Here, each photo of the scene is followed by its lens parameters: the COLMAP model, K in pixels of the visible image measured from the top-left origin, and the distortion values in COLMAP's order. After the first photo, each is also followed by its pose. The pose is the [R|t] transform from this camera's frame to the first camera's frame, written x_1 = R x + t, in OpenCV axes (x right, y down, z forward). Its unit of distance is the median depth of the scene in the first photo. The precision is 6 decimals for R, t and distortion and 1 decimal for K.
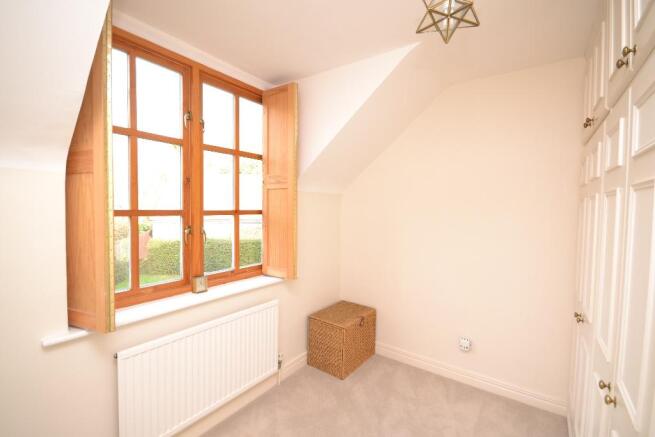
lens RADIAL K [[291.0, 0, 343.9], [0, 291.0, 215.6], [0, 0, 1]] dist [-0.004623, 0.000220]
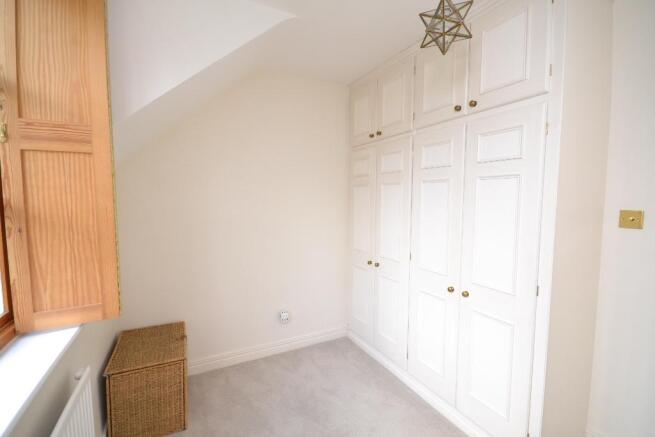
lens RADIAL K [[291.0, 0, 327.9], [0, 291.0, 214.0], [0, 0, 1]] dist [-0.004623, 0.000220]
pose [[0.476739, -0.075146, 0.875827, -0.436918], [0.033564, 0.997169, 0.067287, -0.004136], [-0.878404, -0.002682, 0.477911, 0.353695]]
